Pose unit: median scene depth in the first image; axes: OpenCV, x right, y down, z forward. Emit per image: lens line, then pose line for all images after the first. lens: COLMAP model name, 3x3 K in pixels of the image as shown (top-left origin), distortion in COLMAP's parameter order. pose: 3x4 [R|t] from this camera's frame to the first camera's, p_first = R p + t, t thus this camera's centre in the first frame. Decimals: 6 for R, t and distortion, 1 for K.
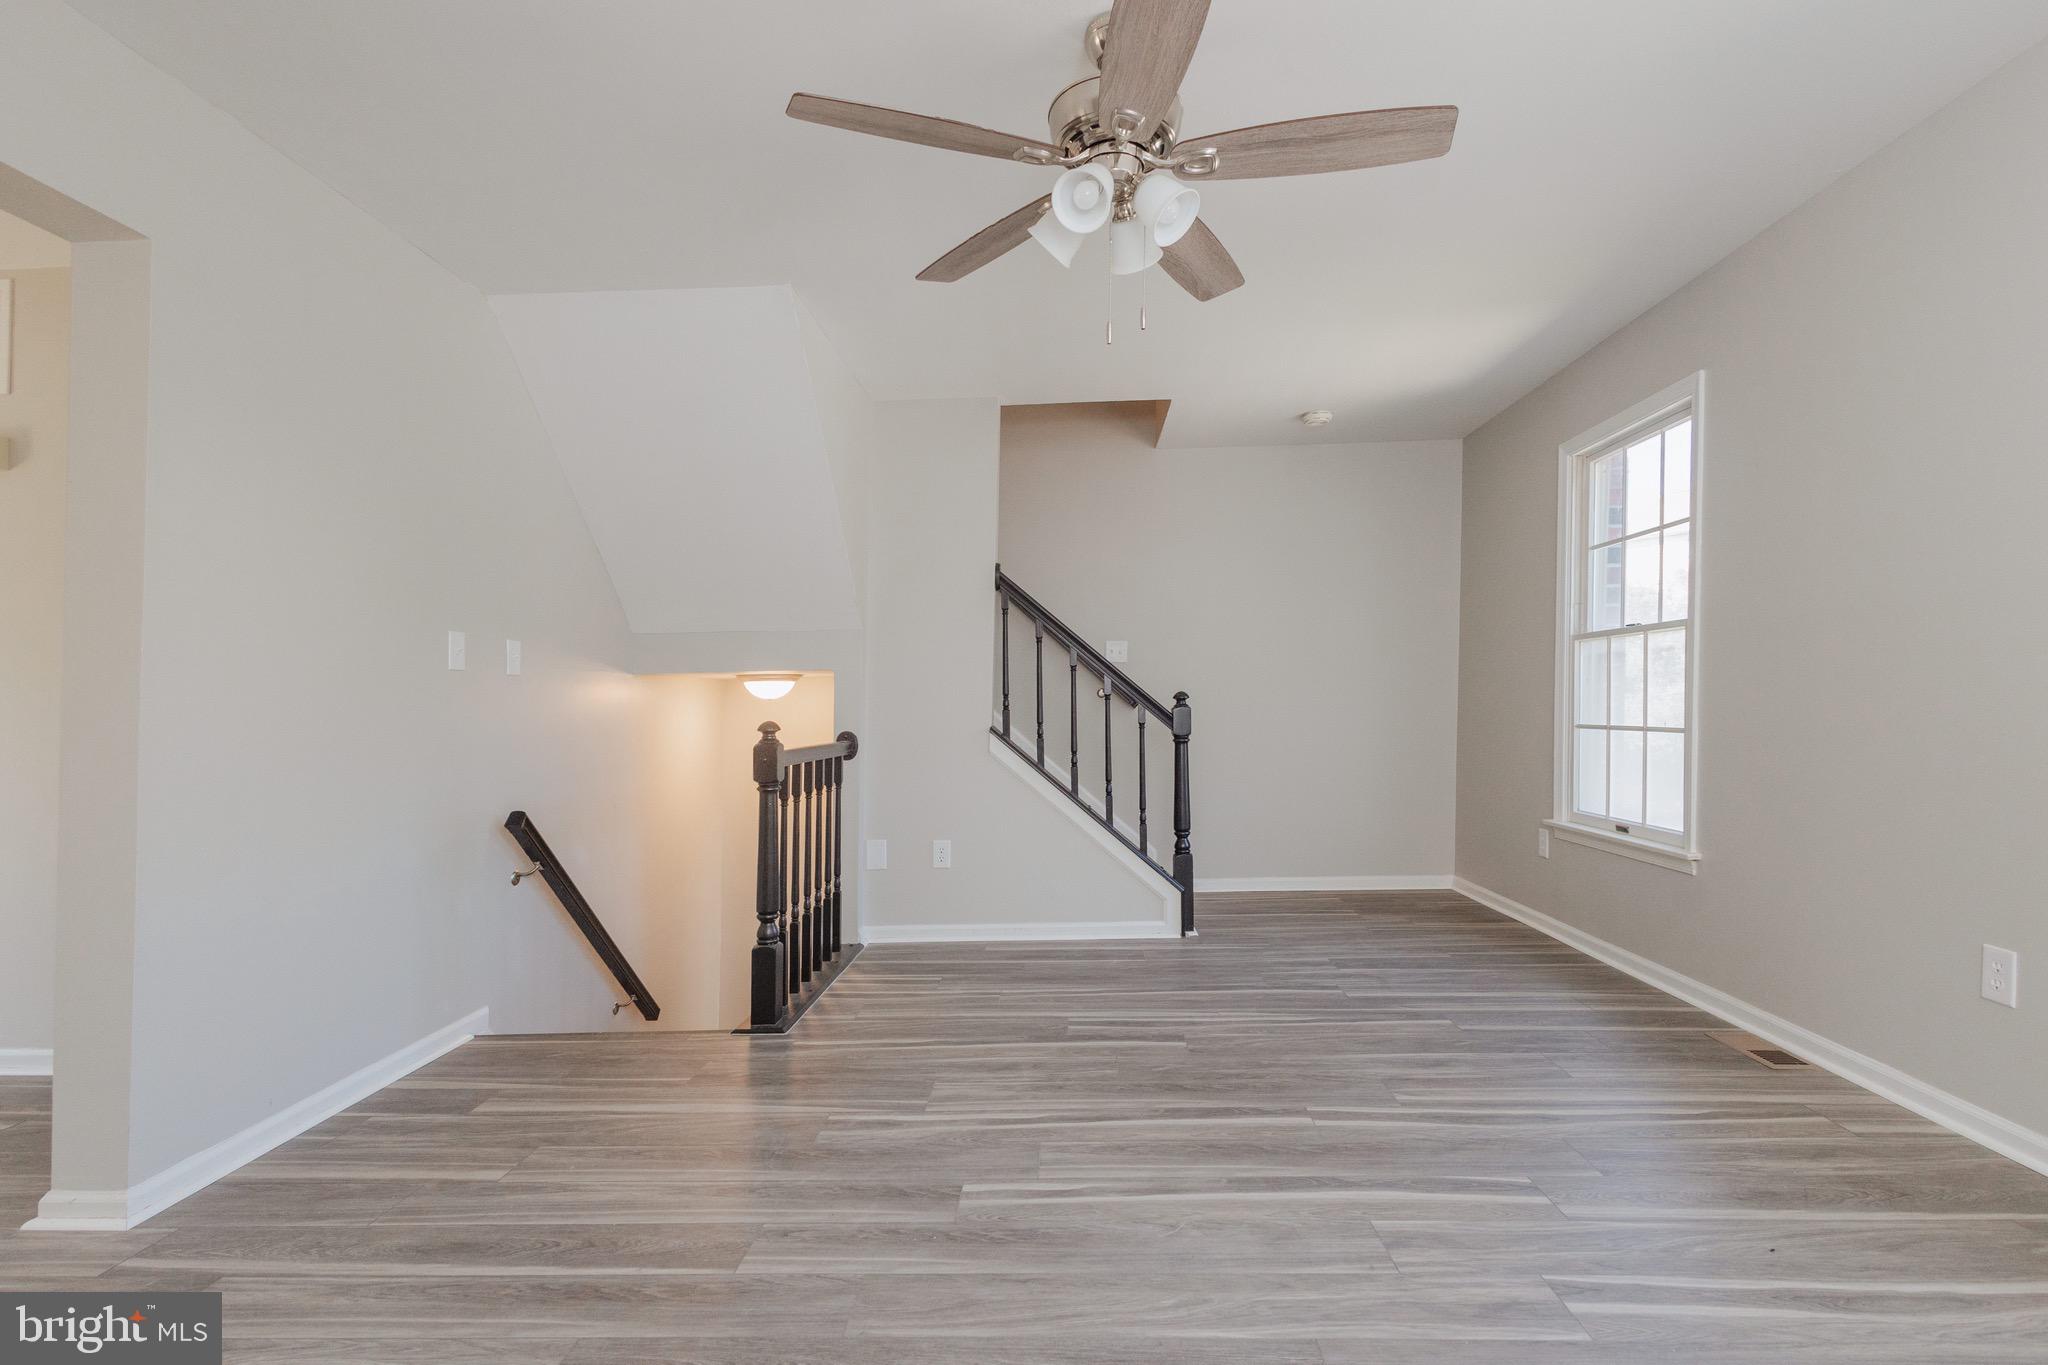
lens RADIAL K [[971.2, 0, 1039.8], [0, 971.2, 691.9], [0, 0, 1]] dist [0.014525, -0.004896]
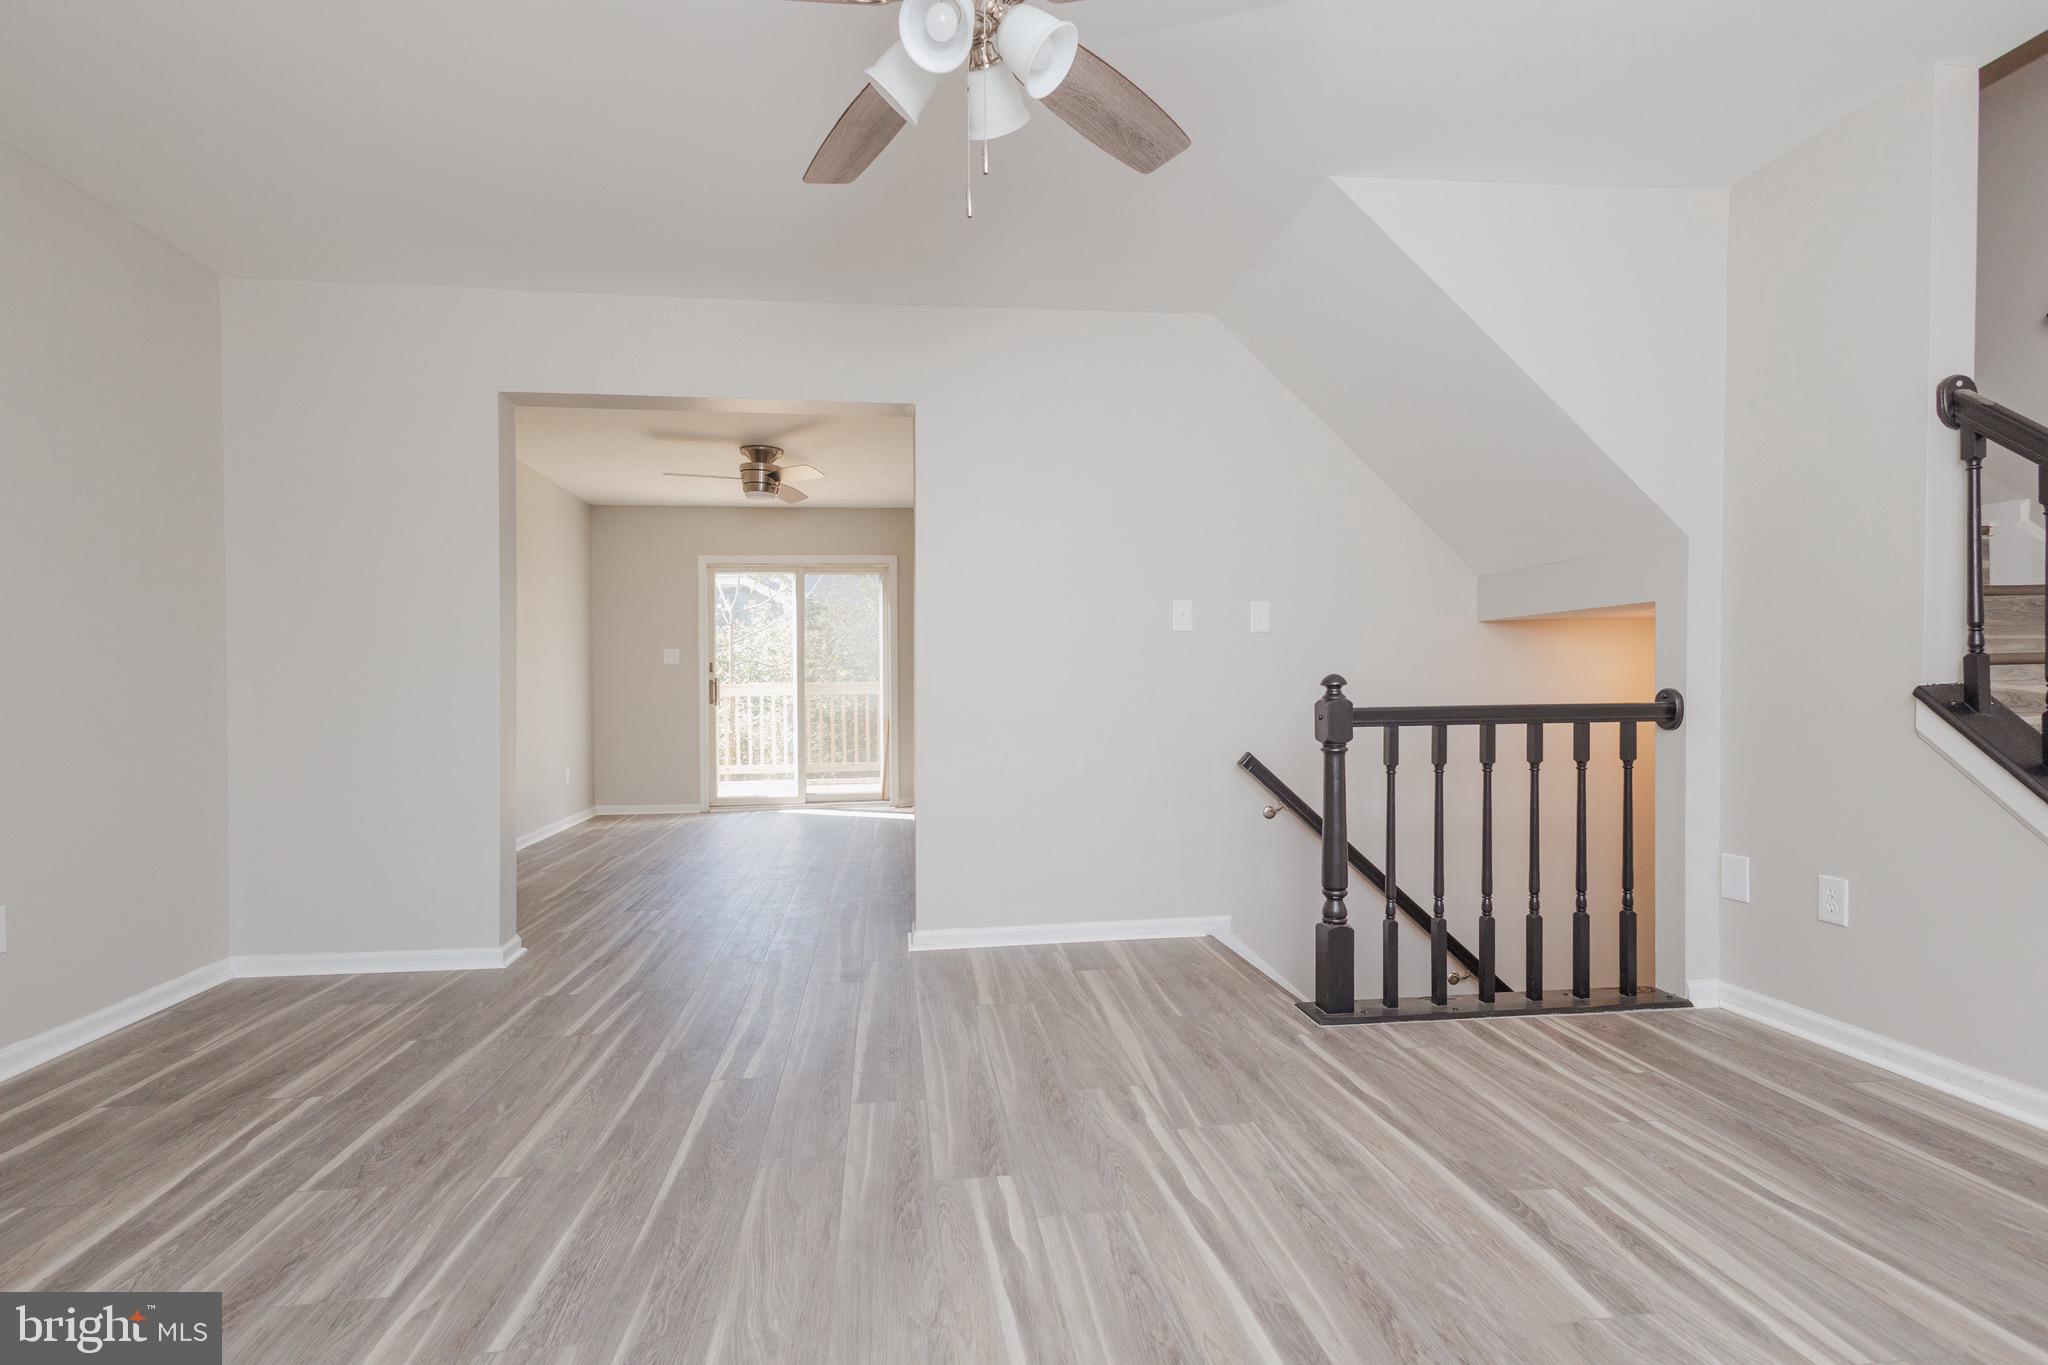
lens RADIAL K [[971.2, 0, 1006.6], [0, 971.2, 648.0], [0, 0, 1]] dist [0.014525, -0.004896]
pose [[0.154979, -0.021715, -0.987679, 0.588426], [0.030703, 0.999381, -0.017154, 0.013671], [0.987441, -0.027666, 0.155550, 0.600009]]
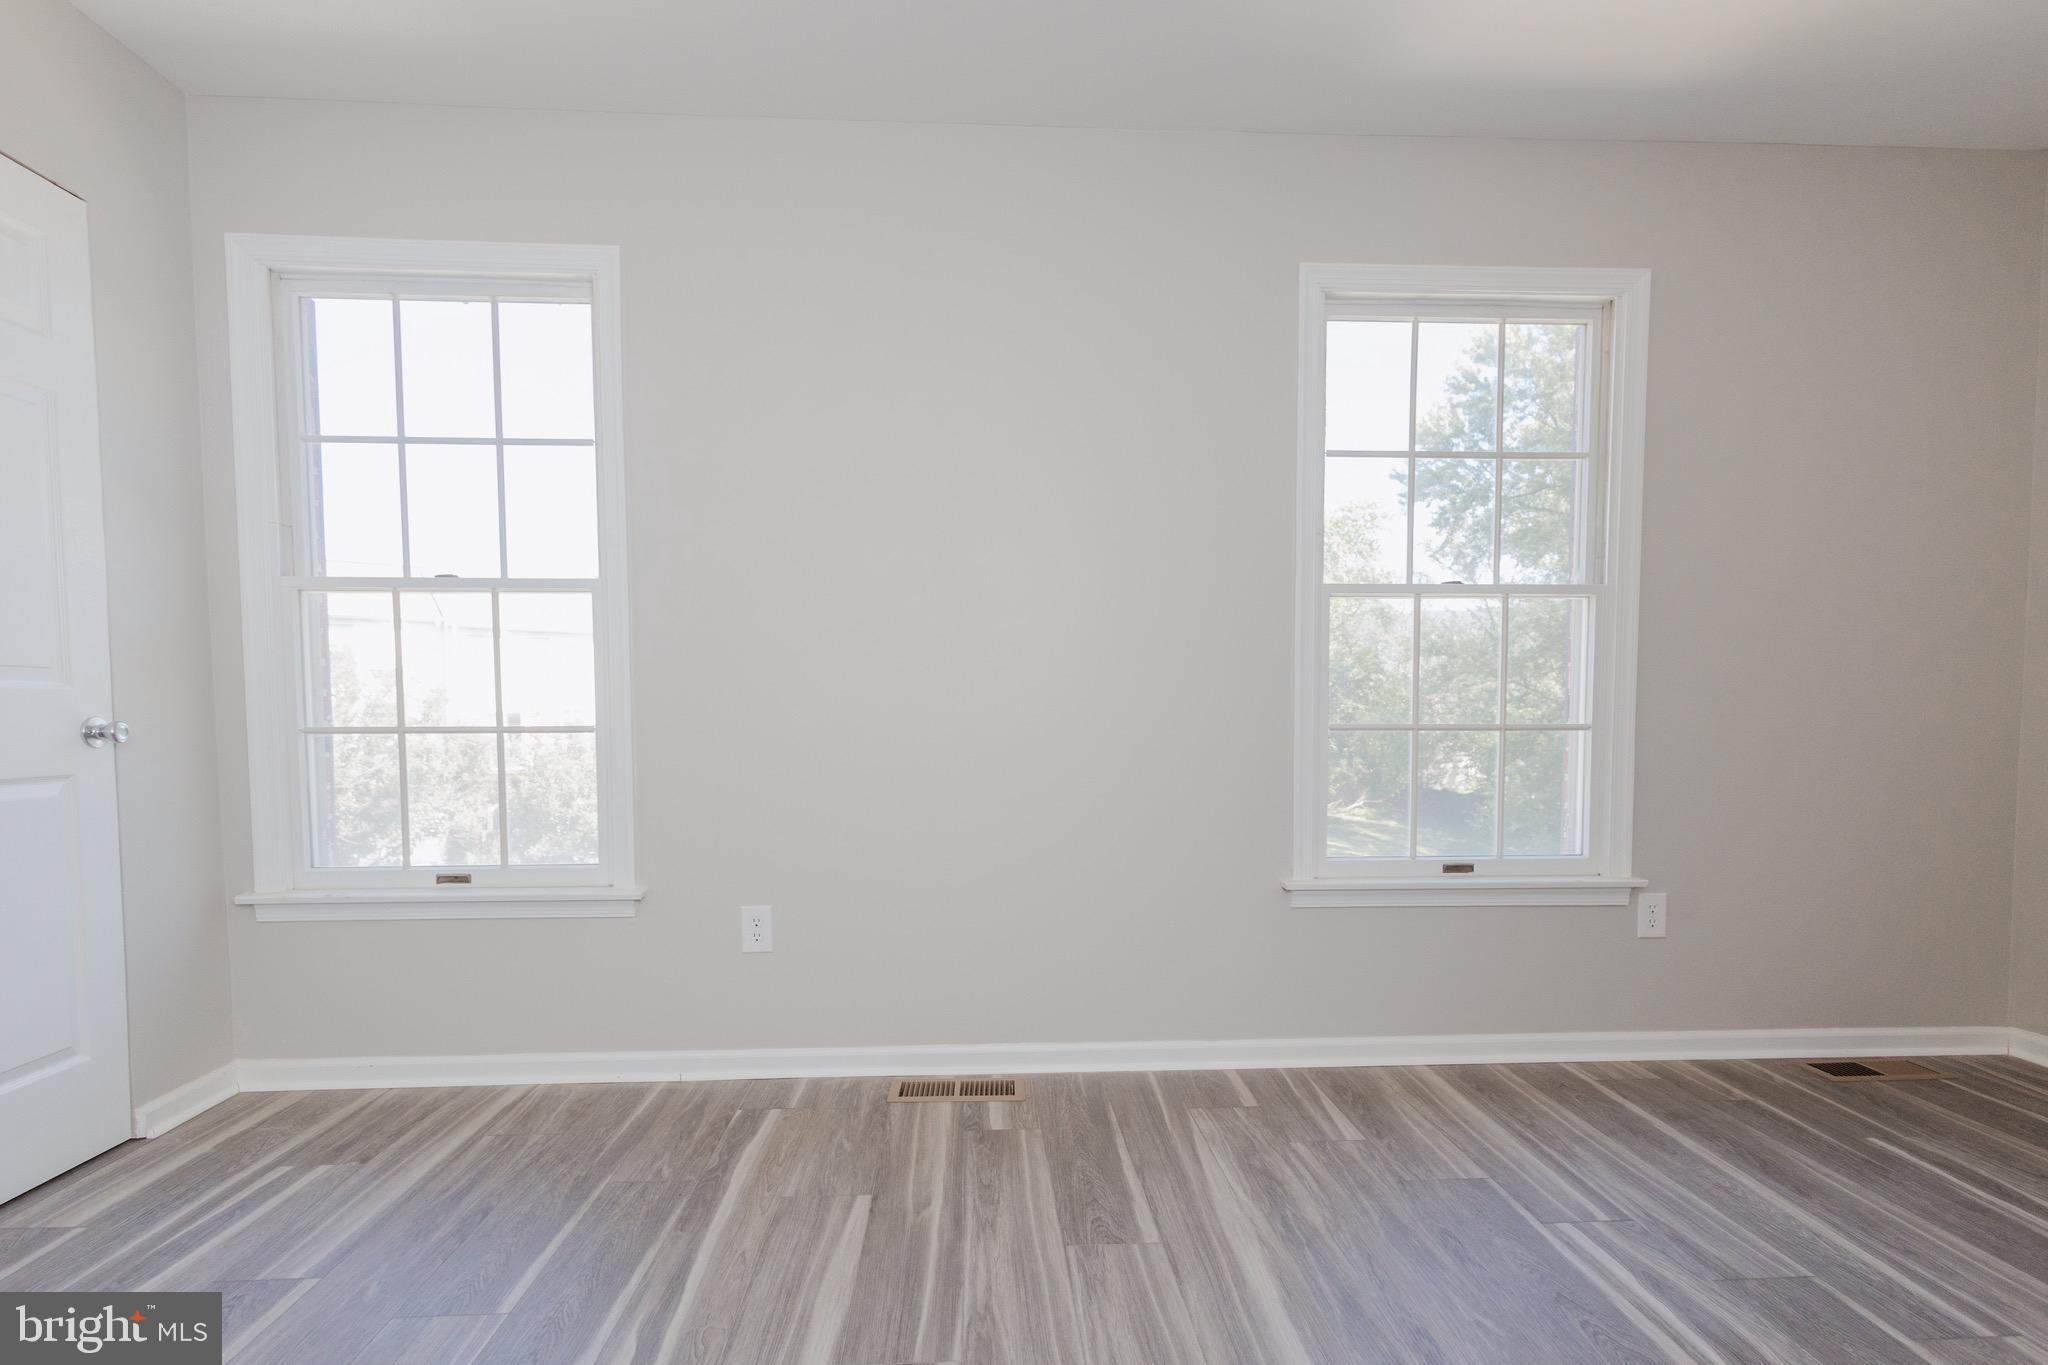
lens RADIAL K [[971.2, 0, 1025.2], [0, 971.2, 764.7], [0, 0, 1]] dist [0.014525, -0.004896]
pose [[-0.086921, -0.056472, 0.994613, -0.129055], [-0.013927, 0.998363, 0.055467, 0.022263], [-0.996118, -0.009031, -0.087566, 0.817582]]
